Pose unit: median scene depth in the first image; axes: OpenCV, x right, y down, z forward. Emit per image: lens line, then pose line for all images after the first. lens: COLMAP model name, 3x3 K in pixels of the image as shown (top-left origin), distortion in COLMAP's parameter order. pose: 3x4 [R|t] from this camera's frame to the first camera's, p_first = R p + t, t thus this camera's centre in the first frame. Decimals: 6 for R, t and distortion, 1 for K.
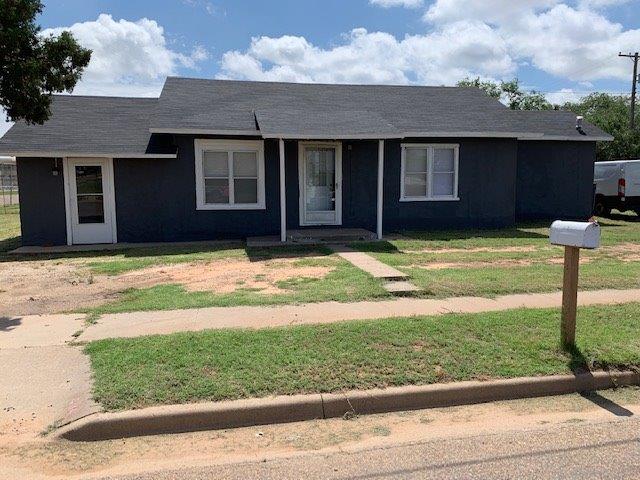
lens RADIAL K [[495.4, 0, 320.0], [0, 495.4, 240.0], [0, 0, 1]] dist [-0.005359, -0.004824]
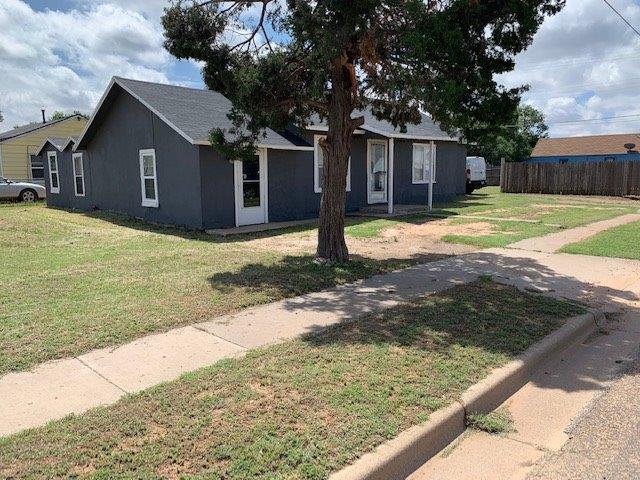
lens RADIAL K [[495.4, 0, 320.0], [0, 495.4, 240.0], [0, 0, 1]] dist [-0.005359, -0.004824]
pose [[0.821255, -0.078154, 0.565183, -0.966825], [0.071157, 0.996870, 0.034451, 0.013911], [-0.566107, 0.011924, 0.824246, -0.003738]]
